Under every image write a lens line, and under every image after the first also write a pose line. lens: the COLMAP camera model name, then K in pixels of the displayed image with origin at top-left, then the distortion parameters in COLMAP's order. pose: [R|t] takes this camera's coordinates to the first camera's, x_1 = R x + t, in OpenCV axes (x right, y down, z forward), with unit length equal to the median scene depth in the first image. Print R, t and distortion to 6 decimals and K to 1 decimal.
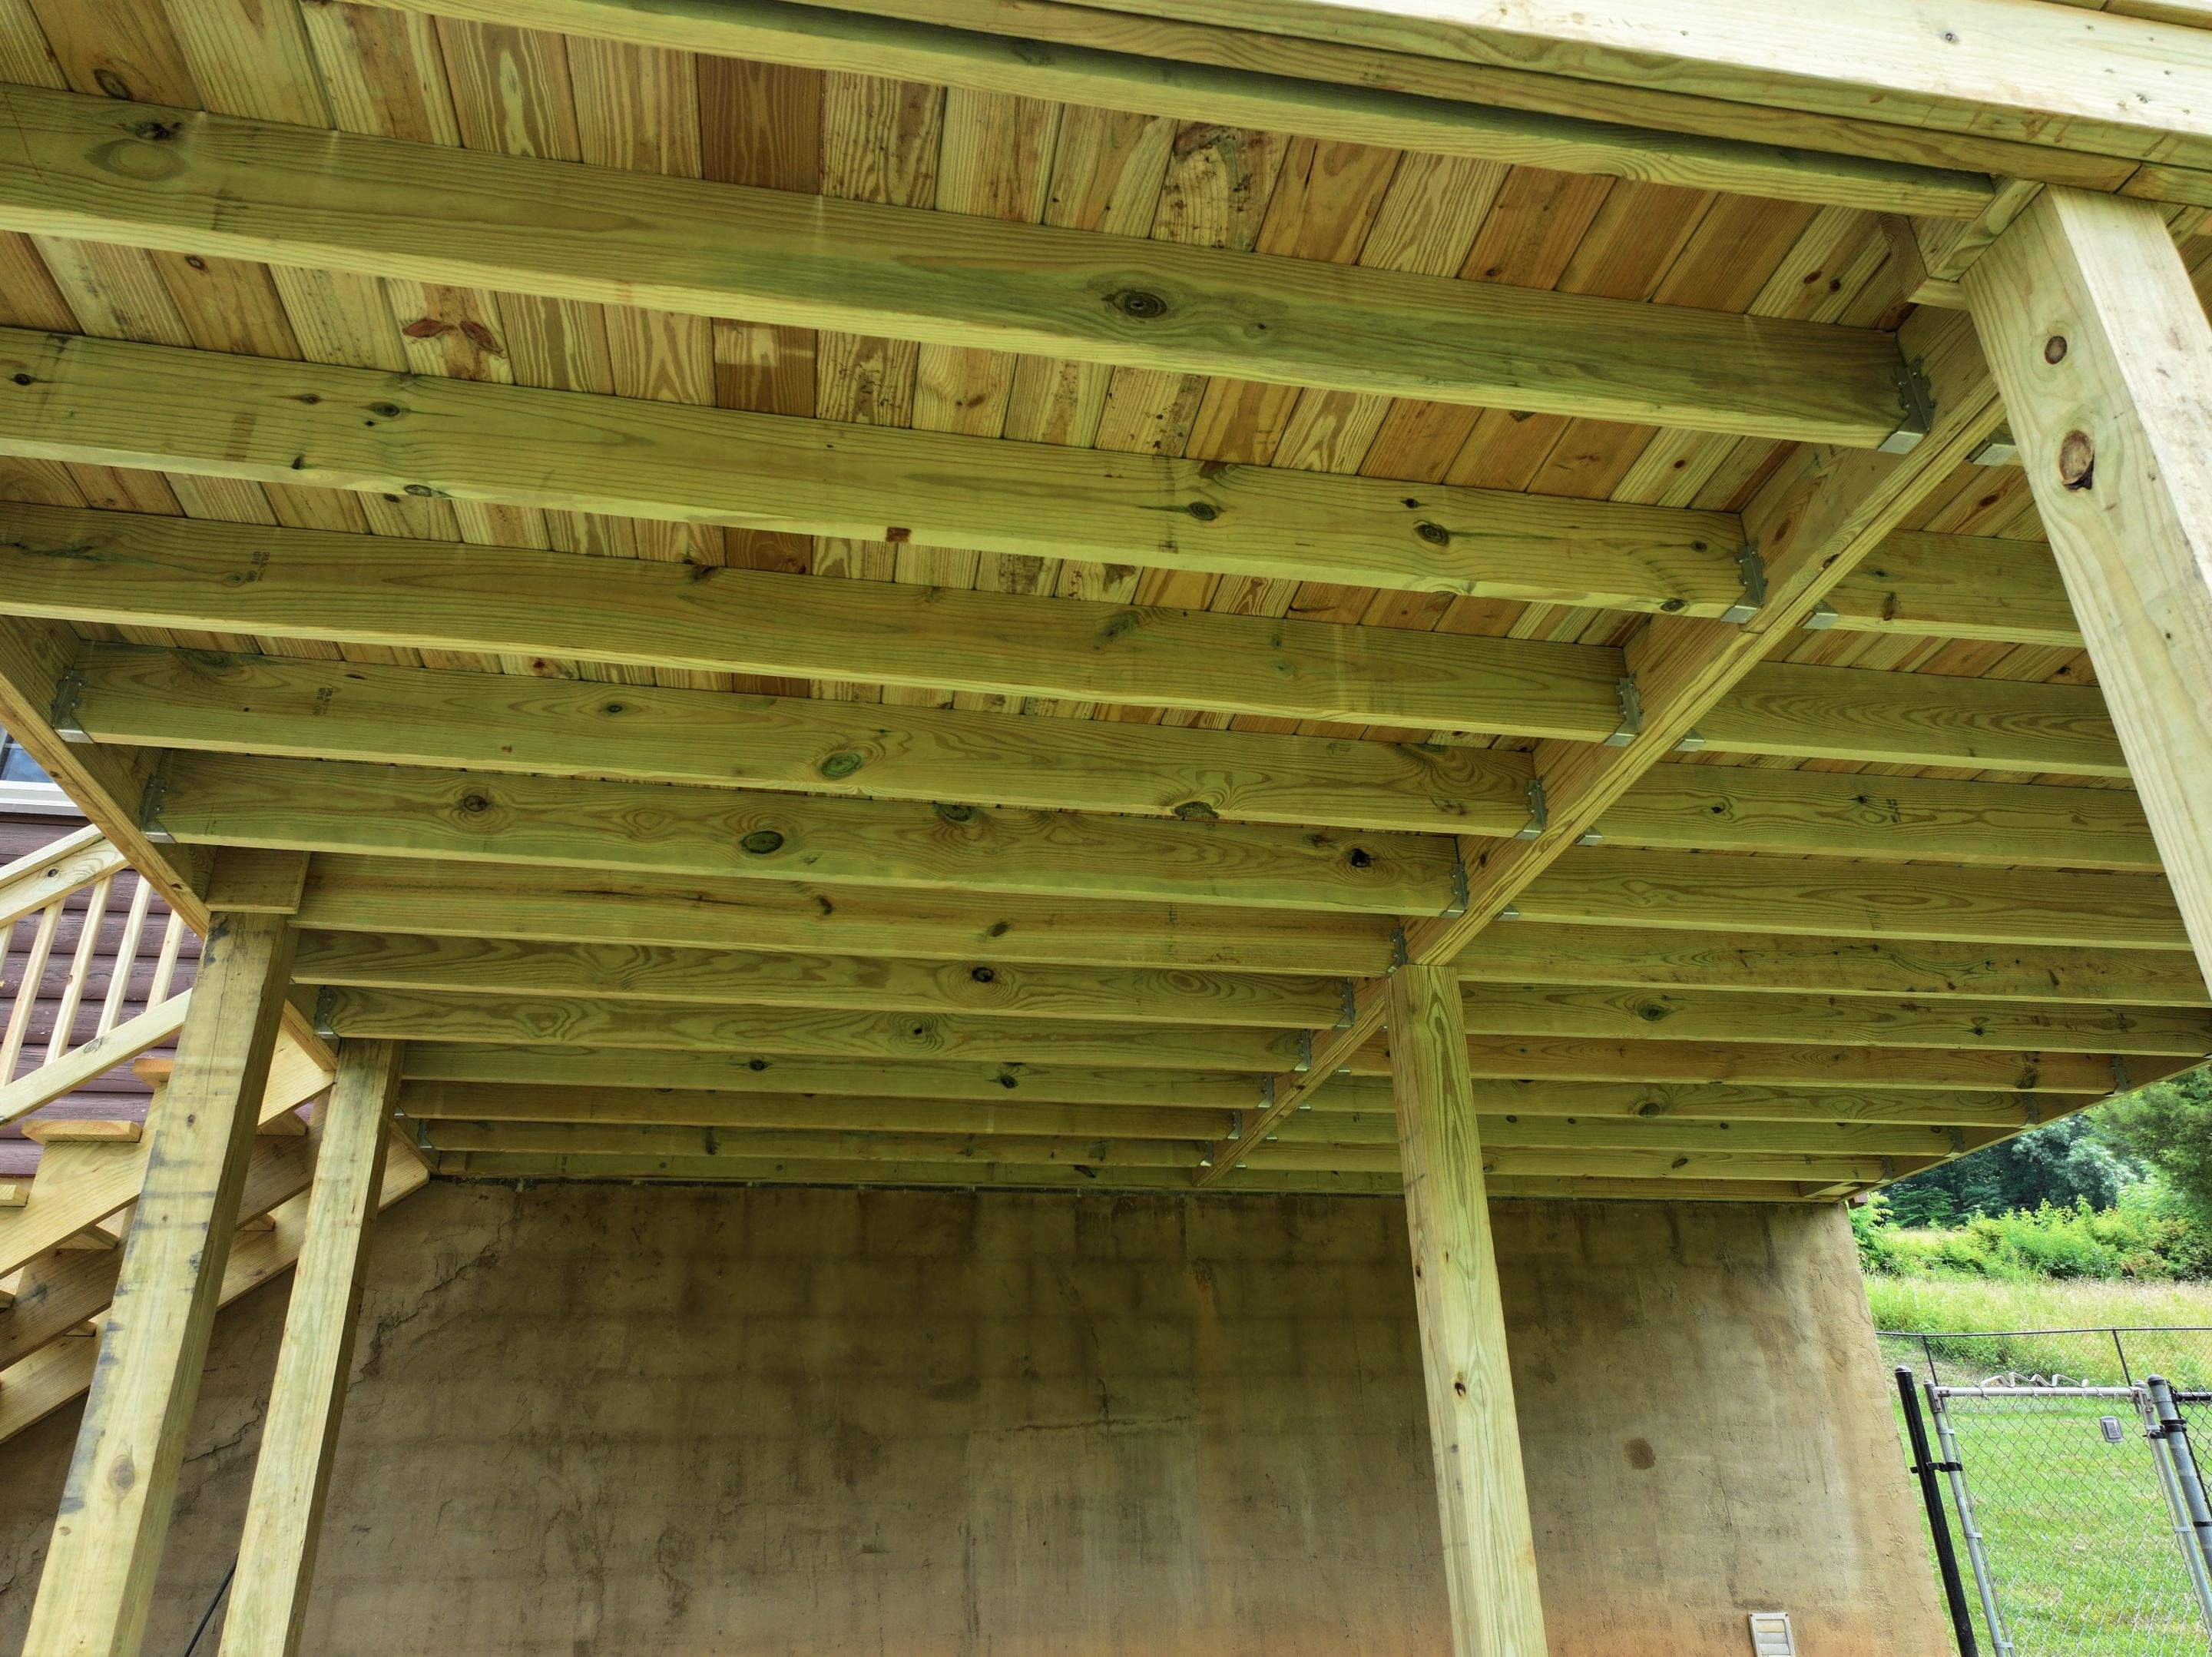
lens RADIAL K [[1552.4, 0, 1104.0], [0, 1552.4, 824.3], [0, 0, 1]] dist [-0.002637, 0.017323]
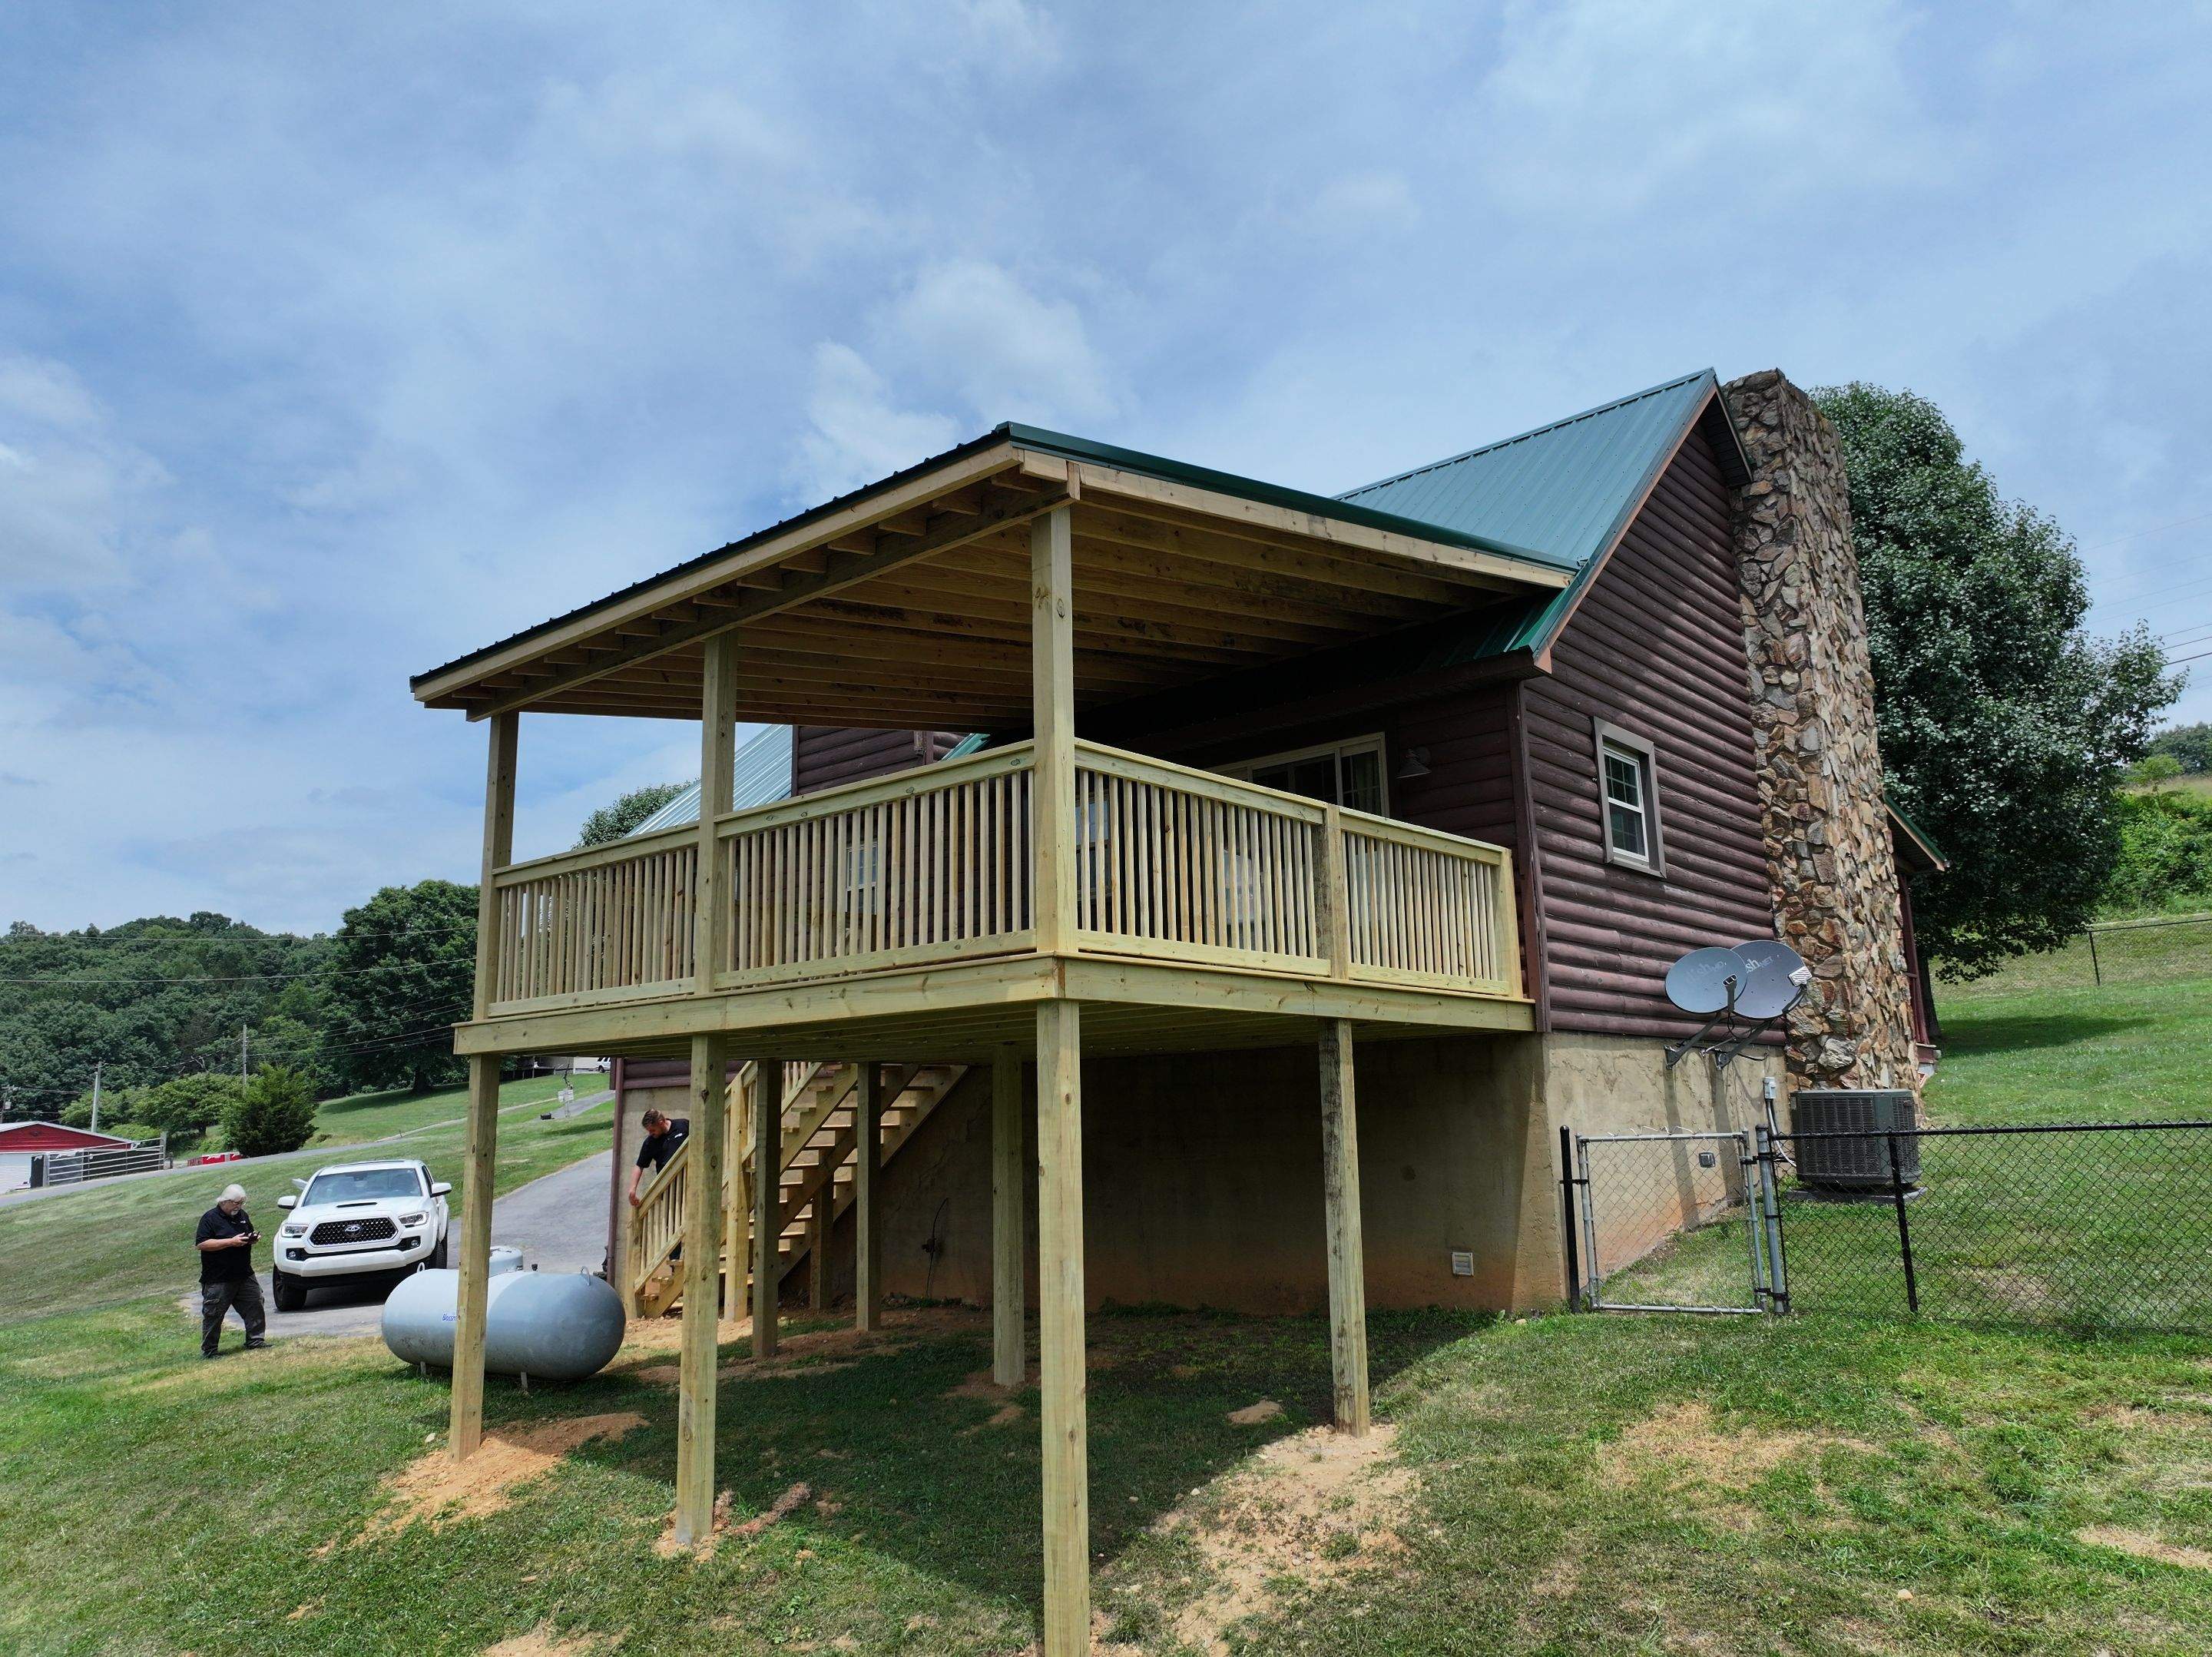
lens RADIAL K [[1552.4, 0, 1105.3], [0, 1552.4, 820.2], [0, 0, 1]] dist [-0.002637, 0.017323]
pose [[0.628842, -0.142467, -0.764370, 1.668860], [0.349718, 0.929844, 0.114401, -0.356525], [0.694446, -0.339254, 0.634548, -0.333381]]
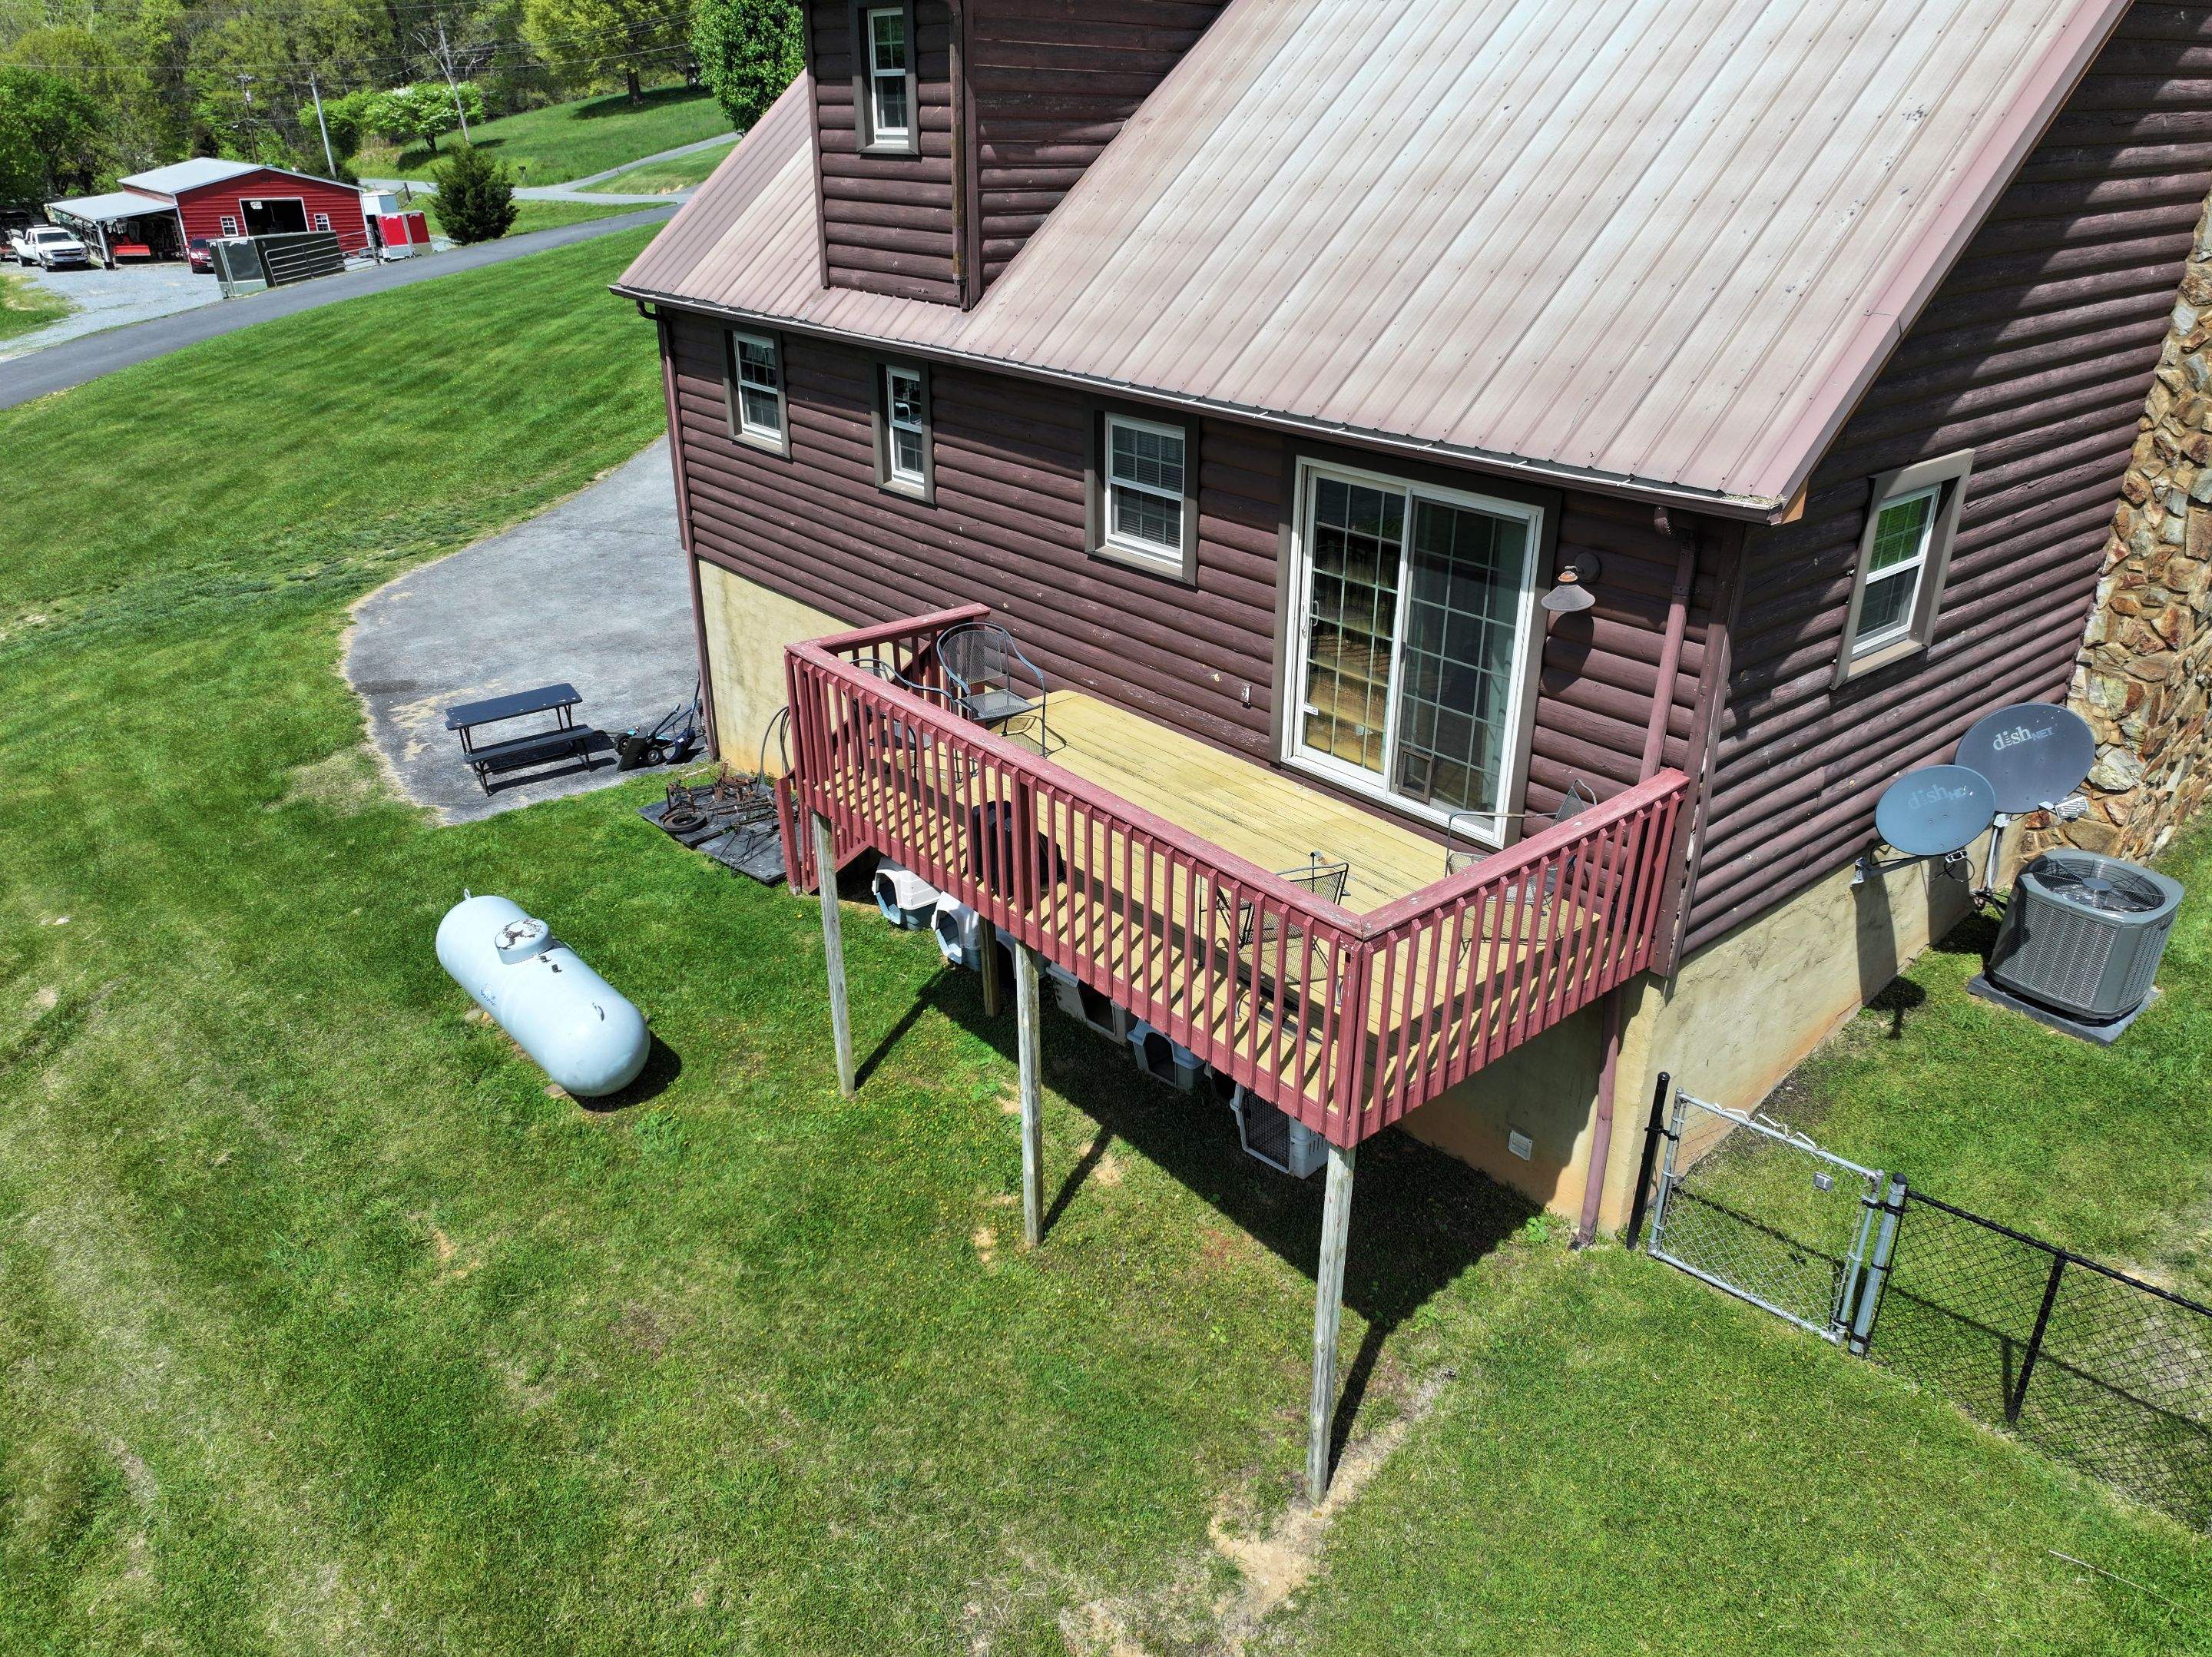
lens RADIAL K [[1552.4, 0, 1102.8], [0, 1552.4, 820.6], [0, 0, 1]] dist [-0.002637, 0.017323]
pose [[0.498643, 0.384277, -0.776972, 1.357368], [0.373324, 0.713758, 0.592603, -0.886404], [0.782294, -0.585560, 0.212450, 0.484460]]
